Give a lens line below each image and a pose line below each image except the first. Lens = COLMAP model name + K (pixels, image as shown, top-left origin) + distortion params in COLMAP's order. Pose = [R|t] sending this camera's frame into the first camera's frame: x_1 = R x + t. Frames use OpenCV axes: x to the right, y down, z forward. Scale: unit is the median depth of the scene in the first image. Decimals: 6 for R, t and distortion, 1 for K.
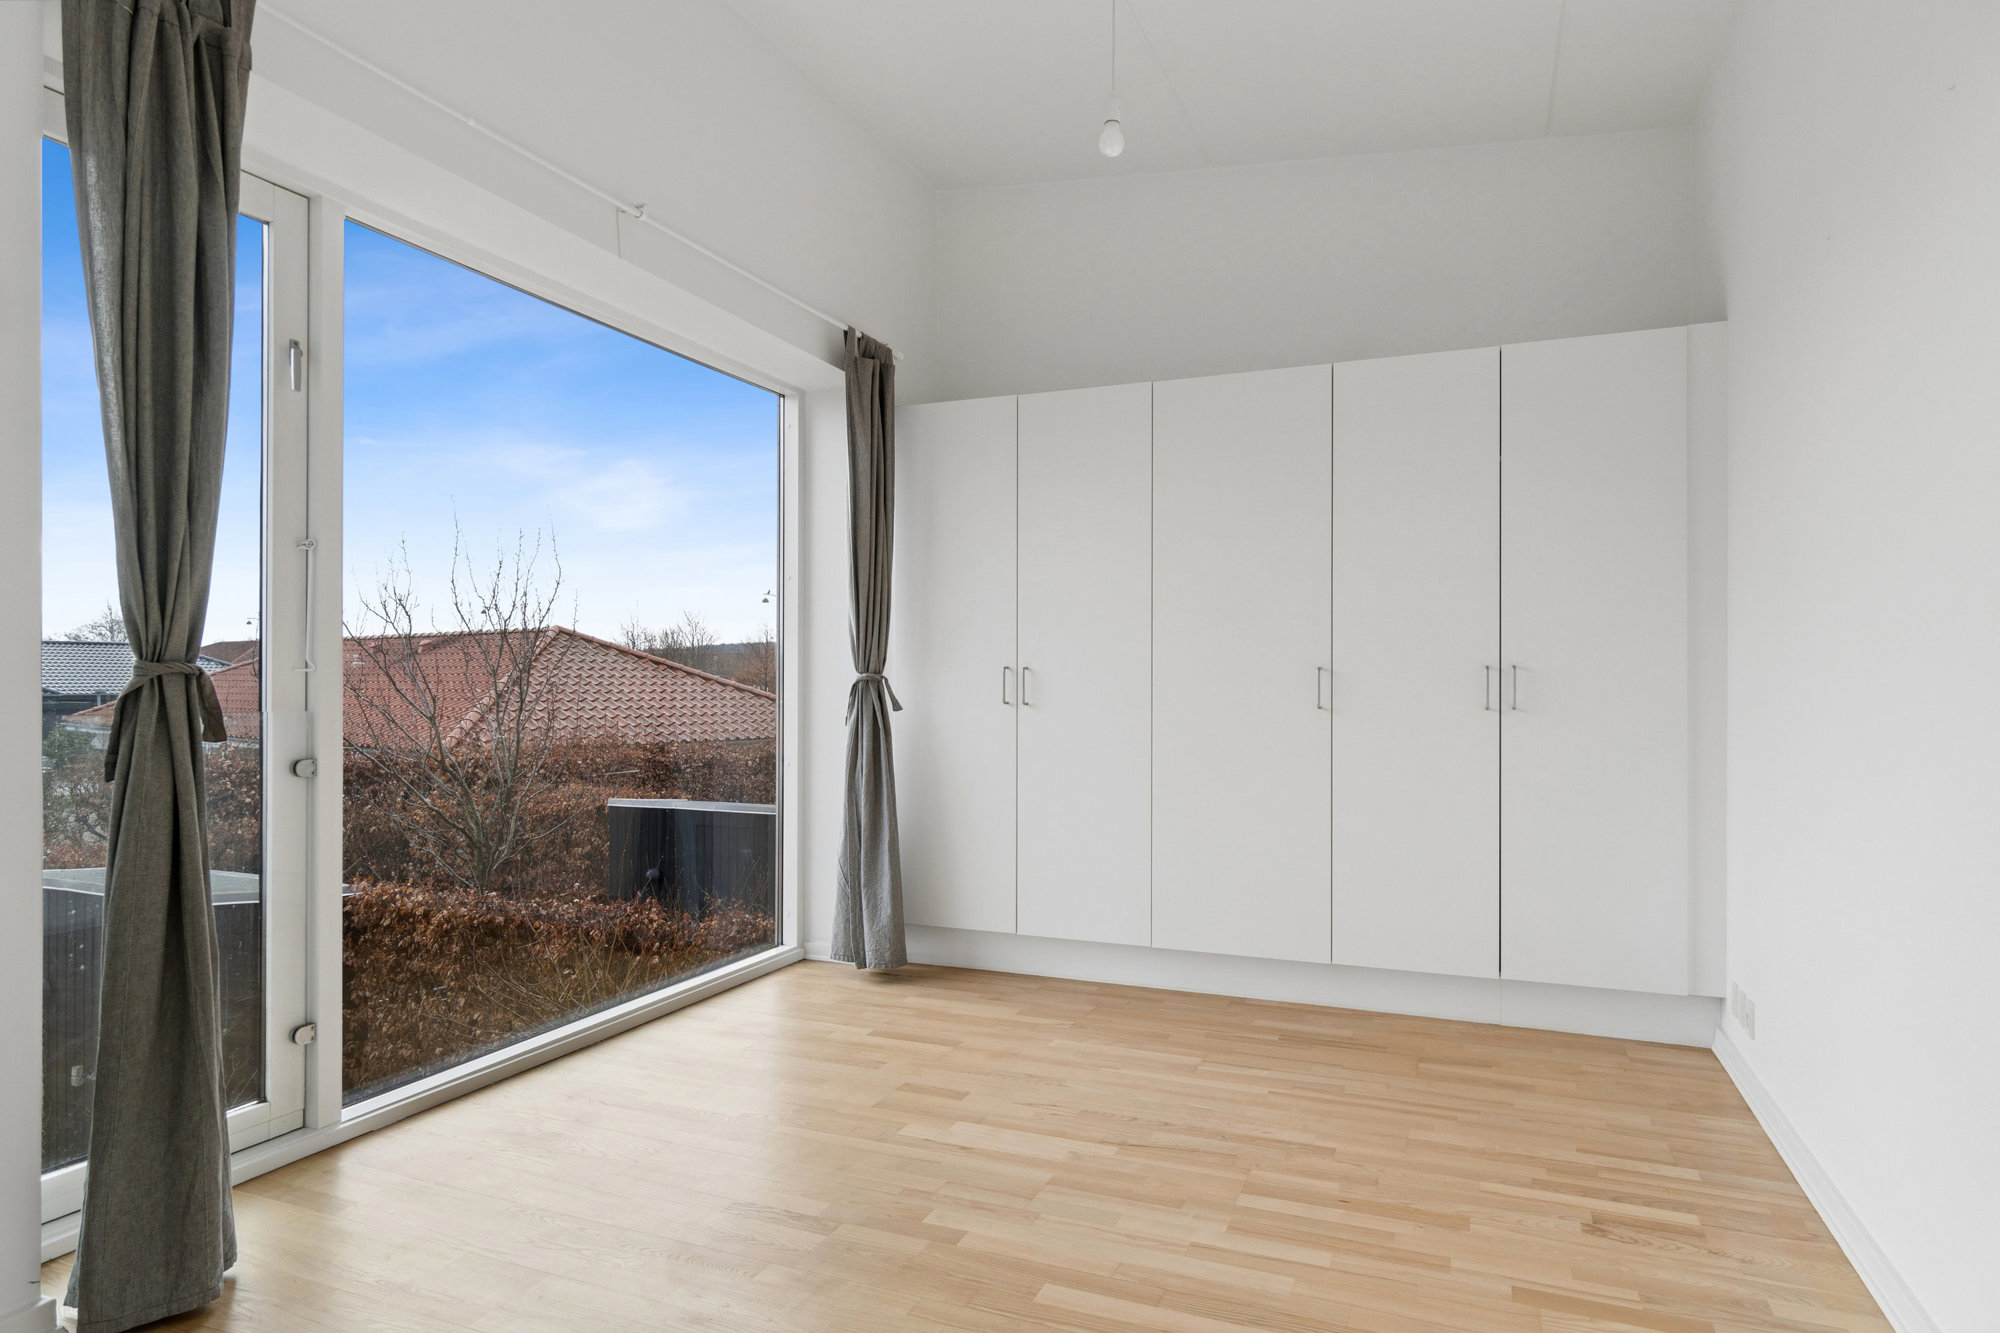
lens RADIAL K [[1153.9, 0, 991.5], [0, 1153.9, 675.0], [0, 0, 1]] dist [0.005602, -0.000184]
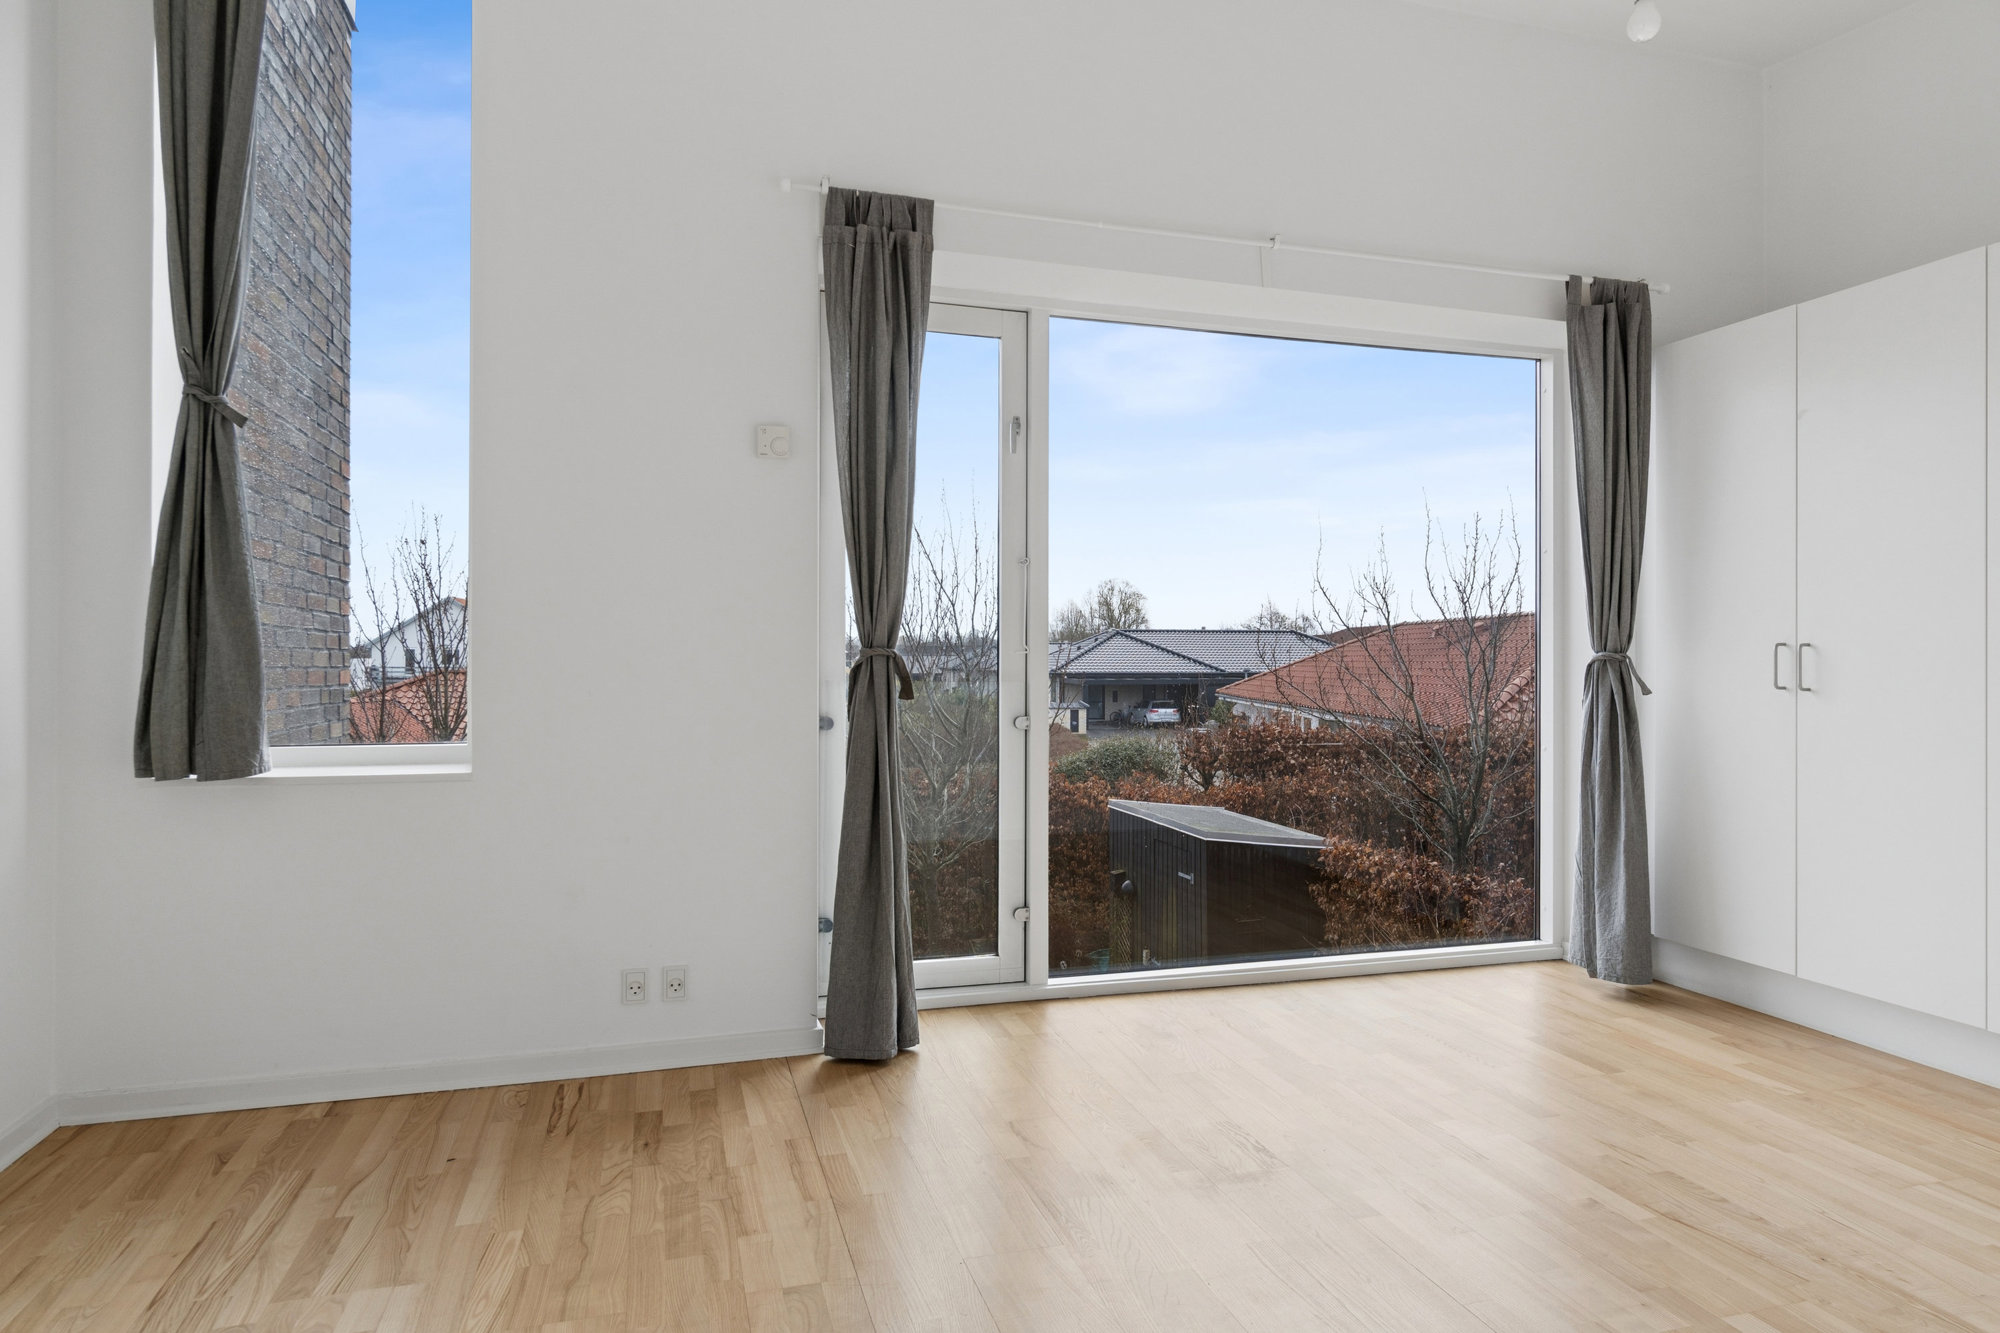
lens RADIAL K [[1153.9, 0, 1006.0], [0, 1153.9, 653.2], [0, 0, 1]] dist [0.005602, -0.000184]
pose [[0.637099, -0.004057, -0.770771, 0.290797], [0.002218, 0.999992, -0.003430, 0.001167], [0.770778, 0.000476, 0.637103, 0.063327]]
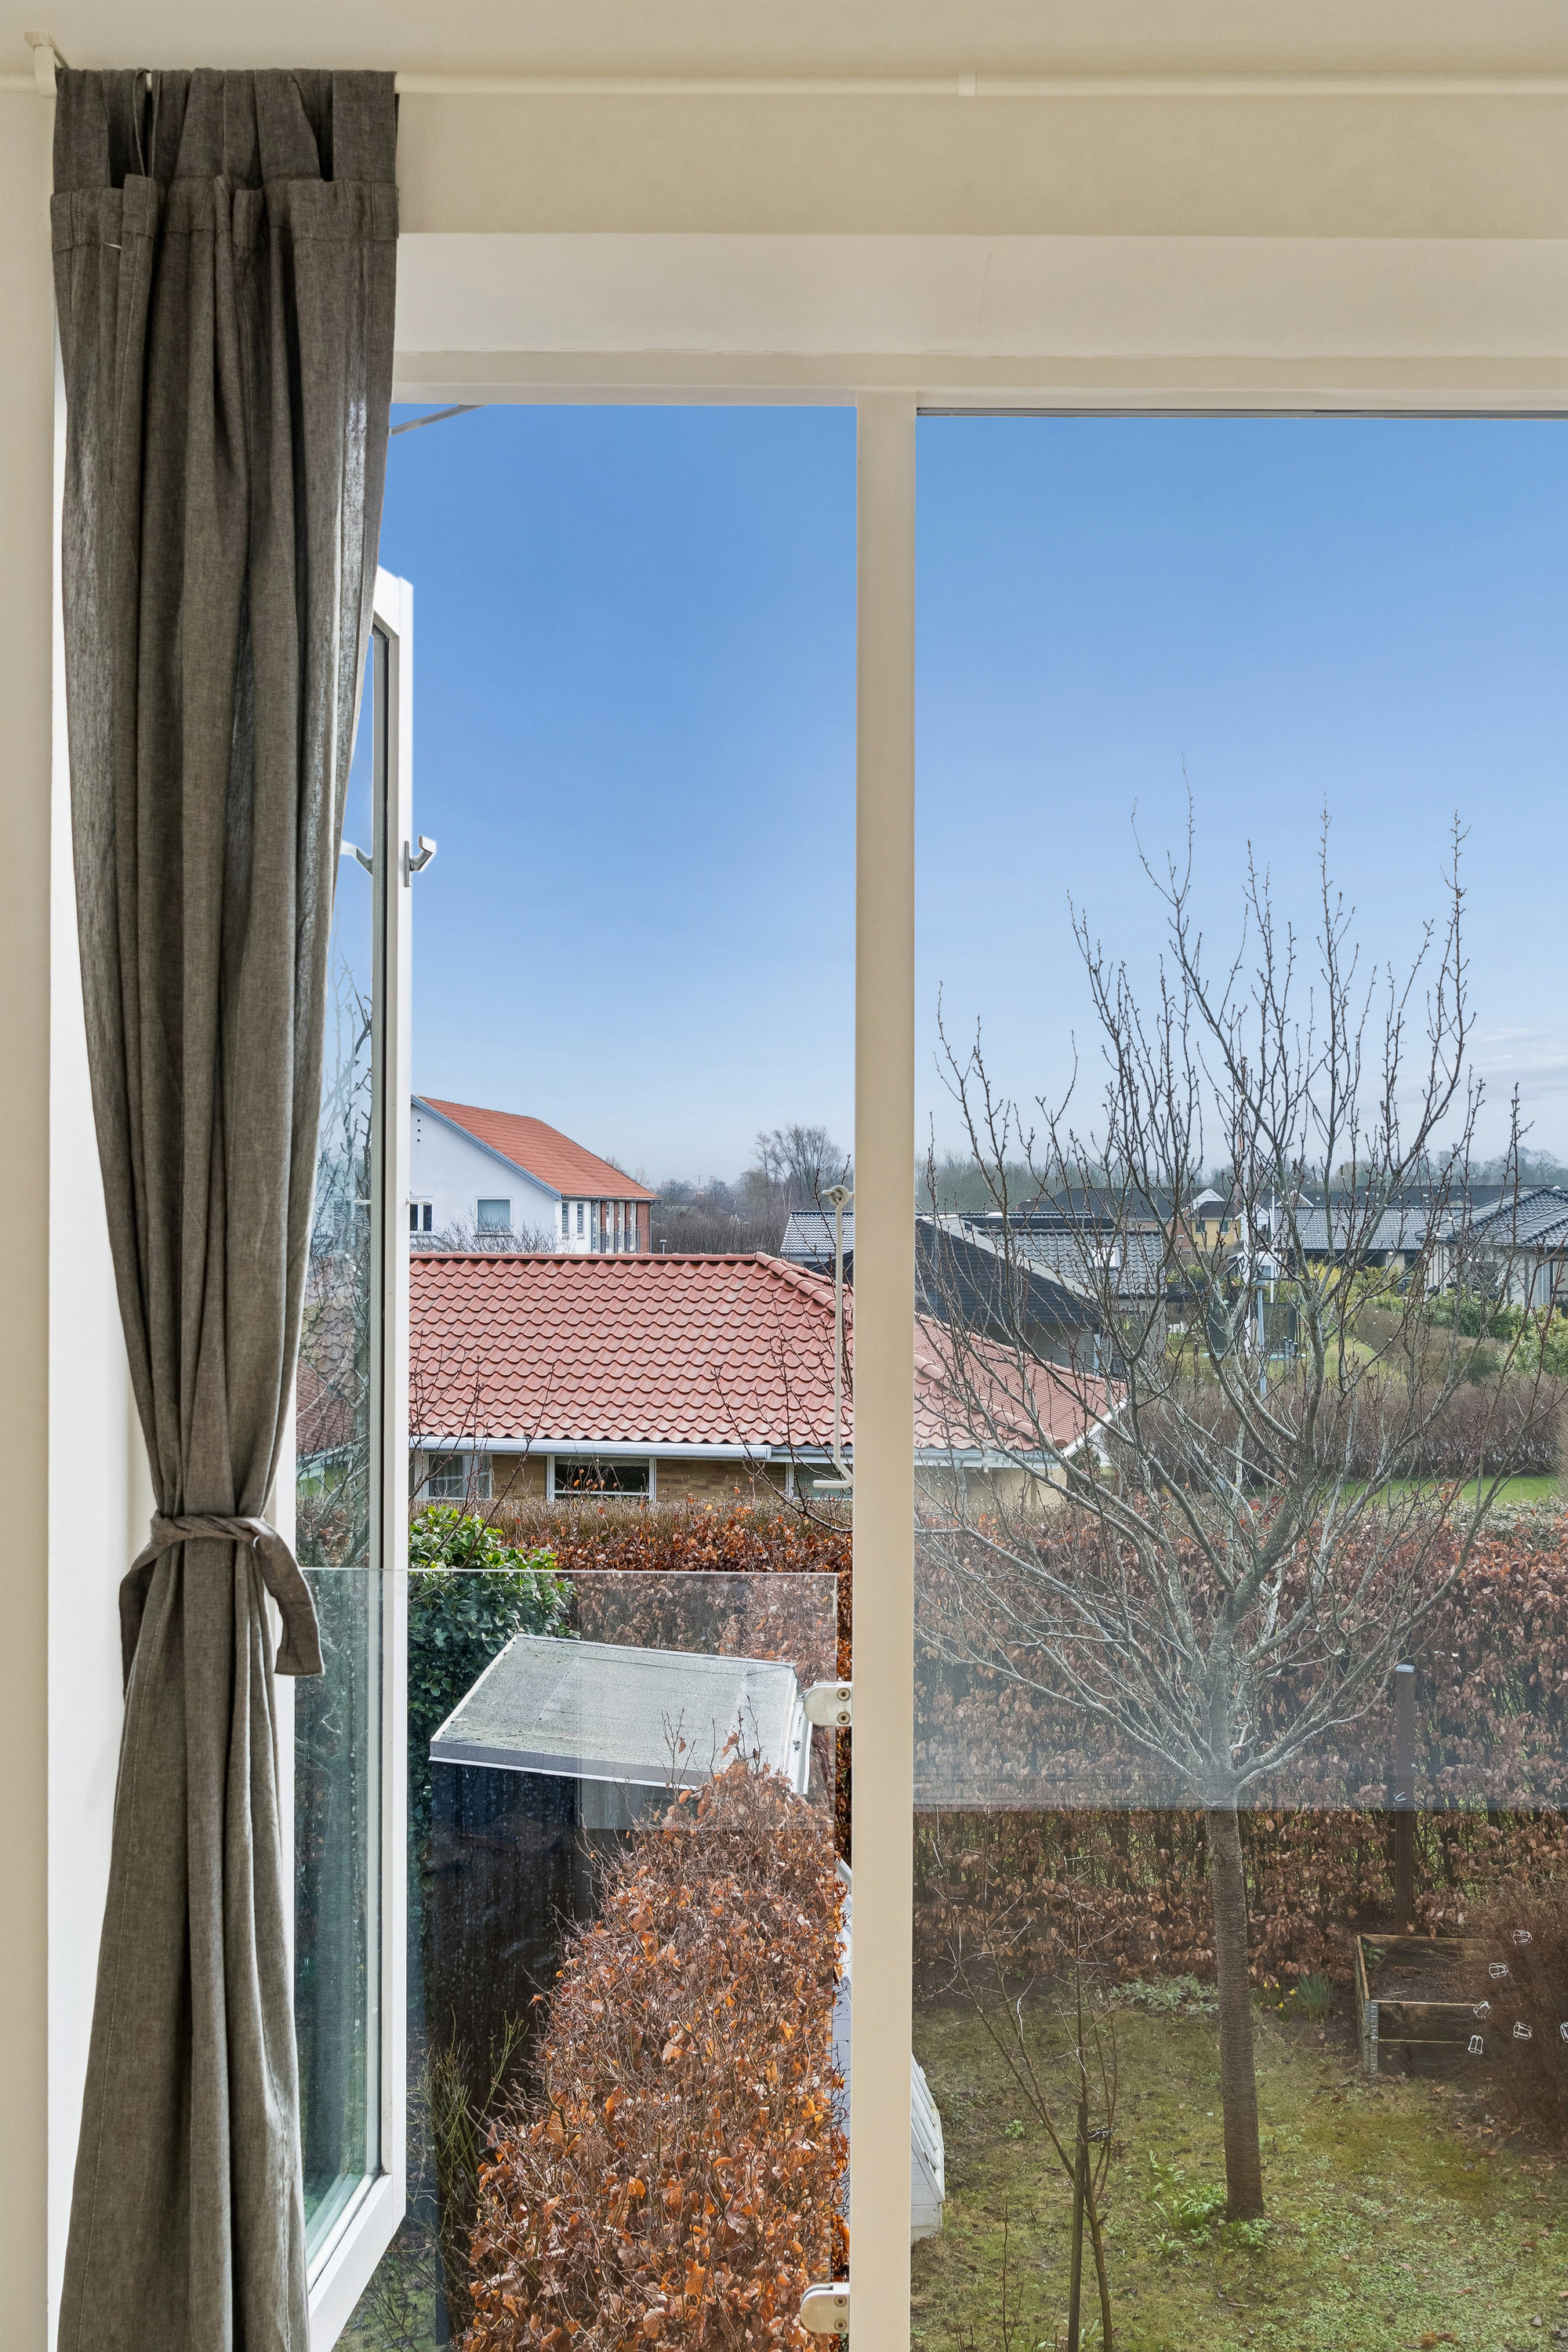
lens RADIAL K [[2498.8, 0, 801.2], [0, 2498.8, 1225.5], [0, 0, 1]] dist [0.010190, 0.000000]
pose [[0.376721, 0.004881, -0.926314, 0.182263], [0.001923, 0.999980, 0.006051, -0.067101], [0.926325, -0.004061, 0.376704, 0.394184]]
